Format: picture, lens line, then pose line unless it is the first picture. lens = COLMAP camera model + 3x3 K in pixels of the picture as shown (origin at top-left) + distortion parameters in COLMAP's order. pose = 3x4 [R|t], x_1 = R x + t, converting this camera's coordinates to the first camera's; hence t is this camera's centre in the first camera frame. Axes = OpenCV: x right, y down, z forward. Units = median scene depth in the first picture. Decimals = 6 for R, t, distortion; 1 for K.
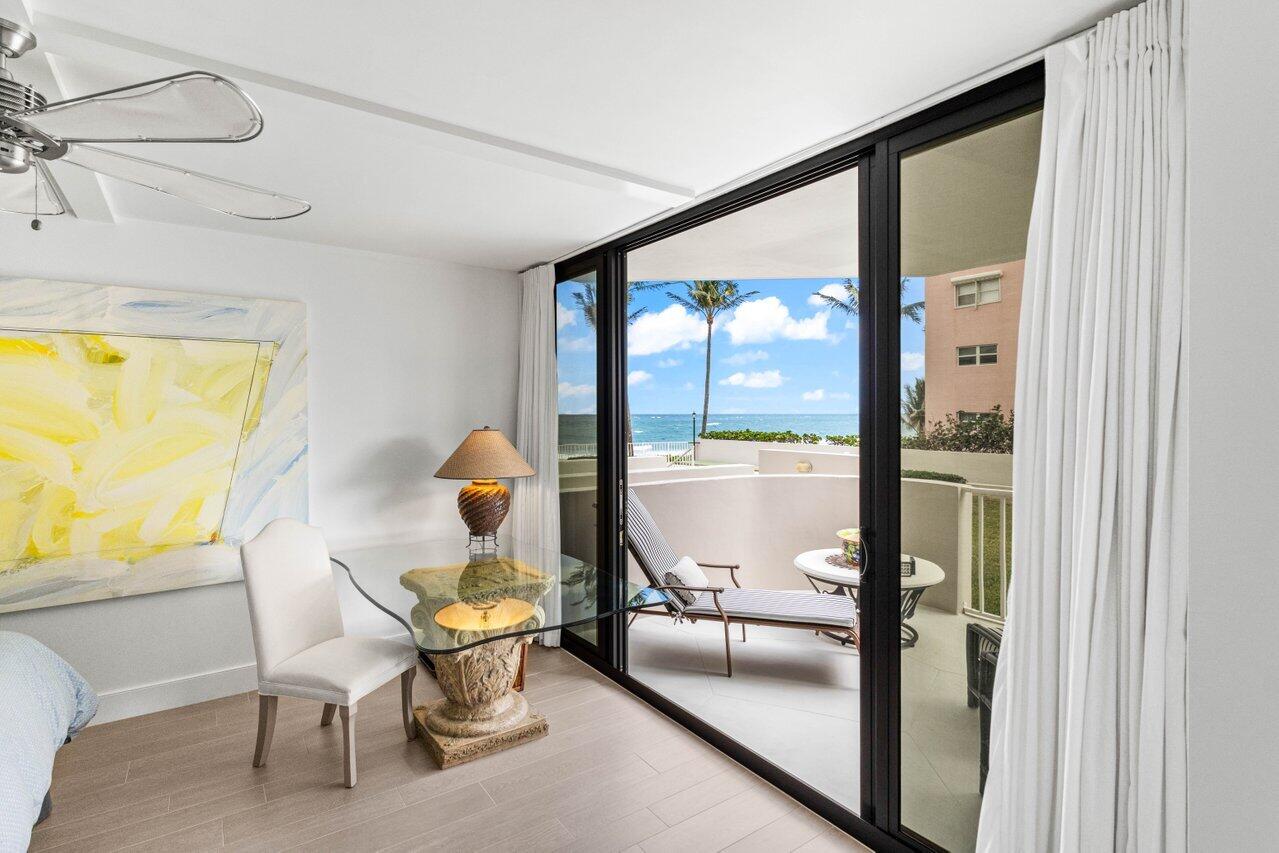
lens RADIAL K [[619.4, 0, 639.1], [0, 619.4, 427.0], [0, 0, 1]] dist [0.001442, 0.000460]
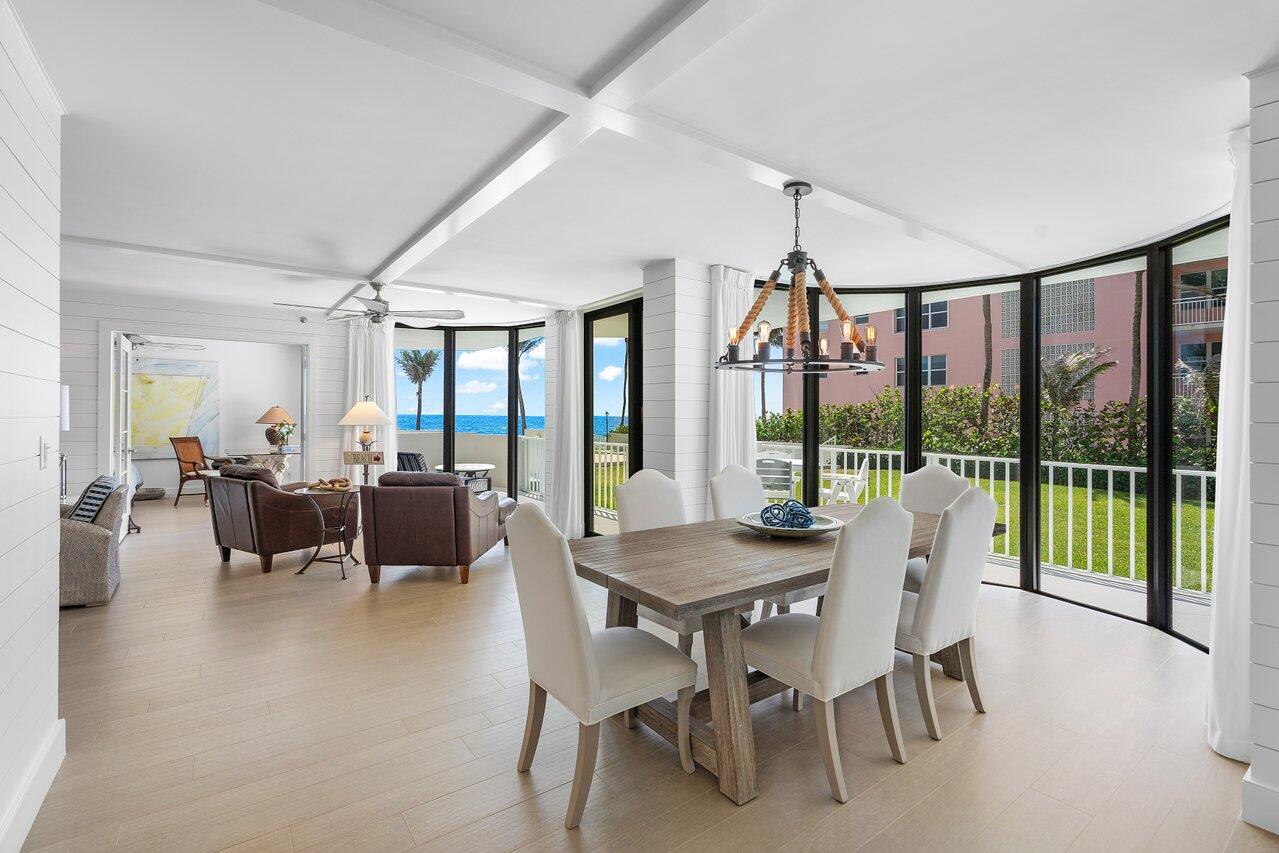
lens RADIAL K [[619.4, 0, 627.8], [0, 619.4, 423.4], [0, 0, 1]] dist [0.001442, 0.000460]
pose [[0.999220, 0.009792, -0.038252, 1.502295], [-0.010562, 0.999745, -0.019978, 0.119835], [0.038046, 0.020367, 0.999068, -1.816652]]
